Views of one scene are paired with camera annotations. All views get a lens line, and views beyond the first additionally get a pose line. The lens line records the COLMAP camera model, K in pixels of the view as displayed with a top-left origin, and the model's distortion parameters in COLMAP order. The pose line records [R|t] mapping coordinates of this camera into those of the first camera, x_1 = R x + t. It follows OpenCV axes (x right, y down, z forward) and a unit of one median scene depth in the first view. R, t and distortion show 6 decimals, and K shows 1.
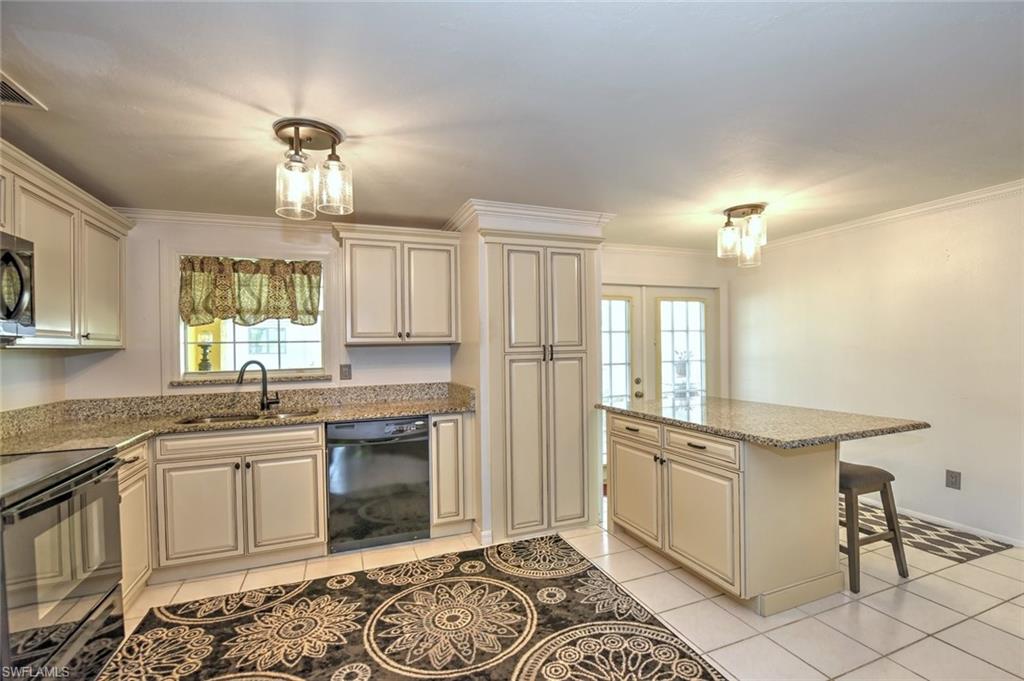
lens RADIAL K [[430.1, 0, 511.2], [0, 430.1, 349.2], [0, 0, 1]] dist [-0.014919, -0.000512]
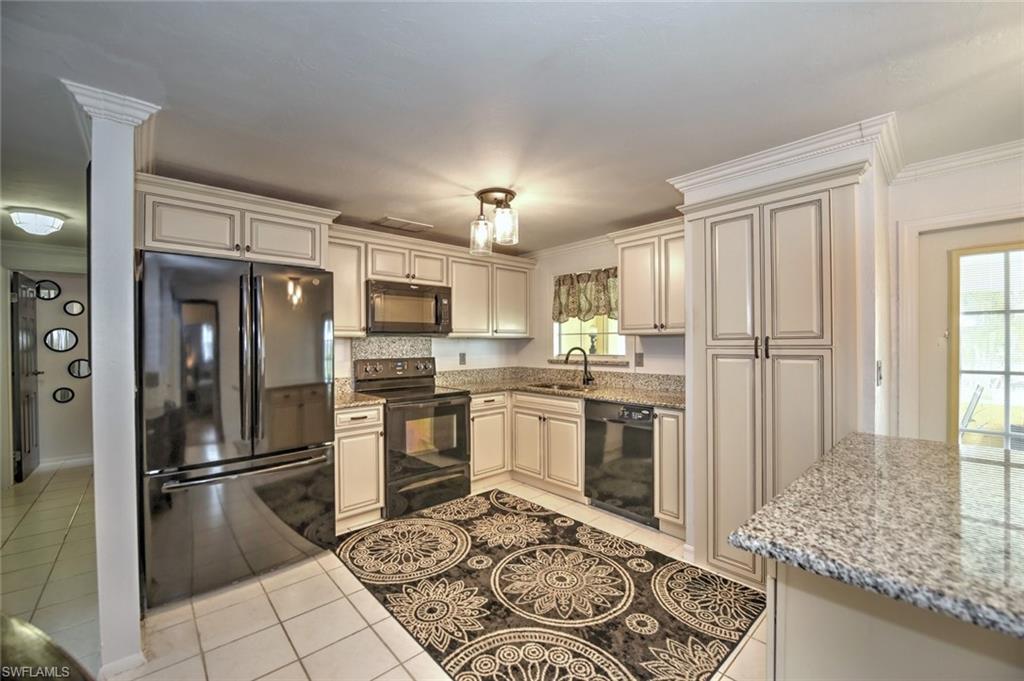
lens RADIAL K [[420.3, 0, 518.1], [0, 420.3, 338.3], [0, 0, 1]] dist [-0.015827, -0.000041]
pose [[0.380485, 0.007737, -0.924755, 0.620794], [-0.004652, 0.999968, 0.006452, -0.010652], [0.924775, 0.001847, 0.380509, 0.349267]]
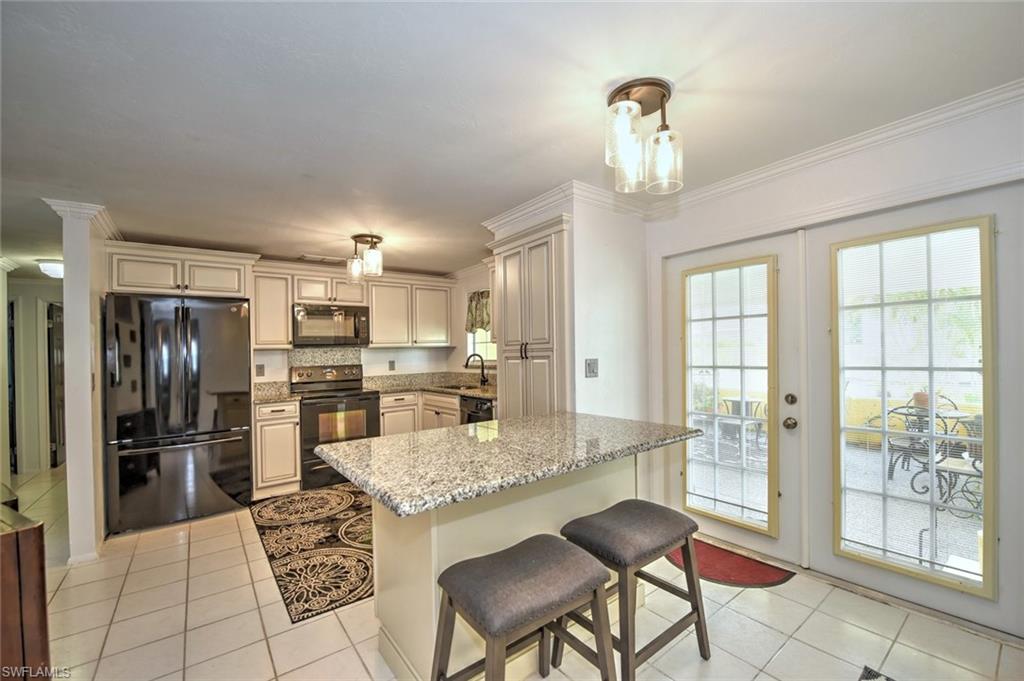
lens RADIAL K [[430.1, 0, 508.8], [0, 430.1, 342.9], [0, 0, 1]] dist [-0.014919, -0.000512]
pose [[0.292684, -0.008554, -0.956171, 1.078440], [0.016488, 0.999856, -0.003897, -0.006957], [0.956067, -0.014625, 0.292783, 0.706415]]
